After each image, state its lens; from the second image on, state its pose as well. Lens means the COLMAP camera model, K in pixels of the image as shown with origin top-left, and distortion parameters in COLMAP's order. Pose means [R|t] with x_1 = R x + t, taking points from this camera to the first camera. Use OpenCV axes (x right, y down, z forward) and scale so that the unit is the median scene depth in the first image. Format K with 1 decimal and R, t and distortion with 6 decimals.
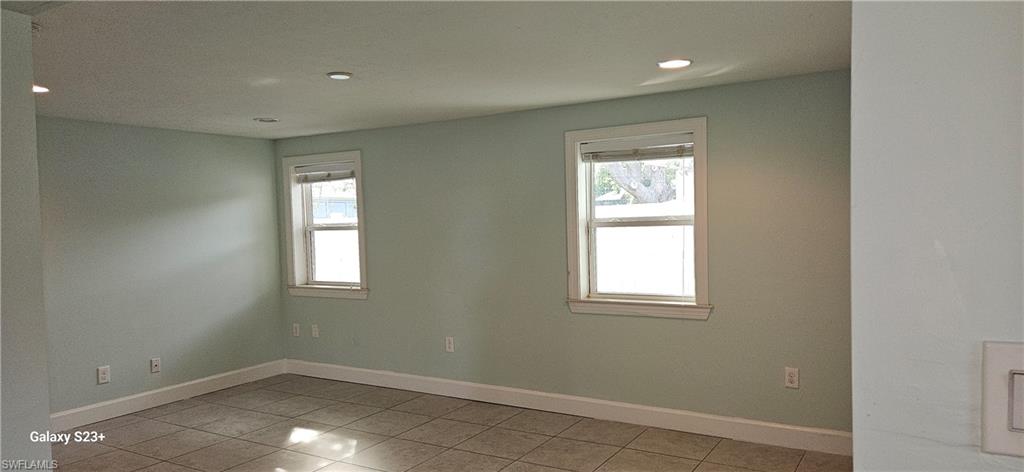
lens RADIAL K [[725.2, 0, 514.8], [0, 725.2, 243.8], [0, 0, 1]] dist [0.000507, -0.001811]
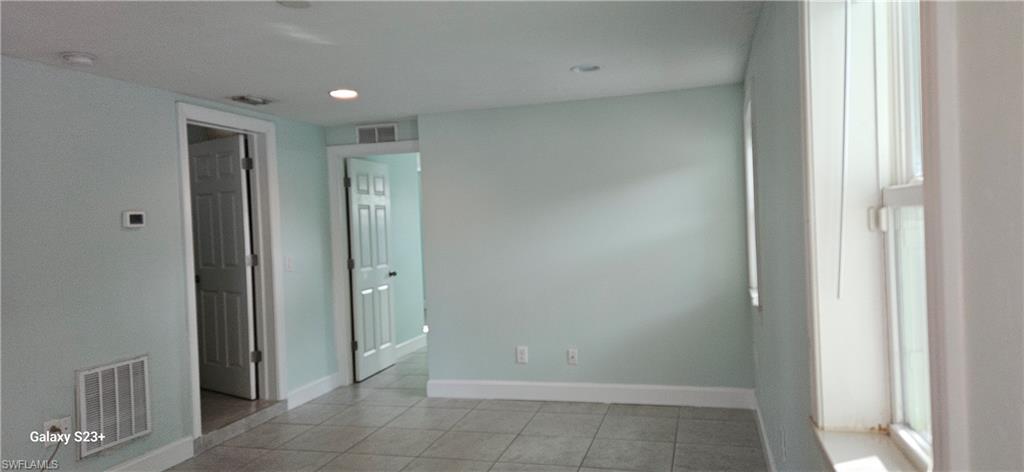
lens RADIAL K [[665.6, 0, 514.6], [0, 665.6, 230.4], [0, 0, 1]] dist [0.008037, -0.004084]
pose [[0.240904, 0.029406, -0.970103, 0.327572], [-0.002770, 0.999558, 0.029611, -0.021189], [0.970545, -0.004446, 0.240879, 0.760861]]
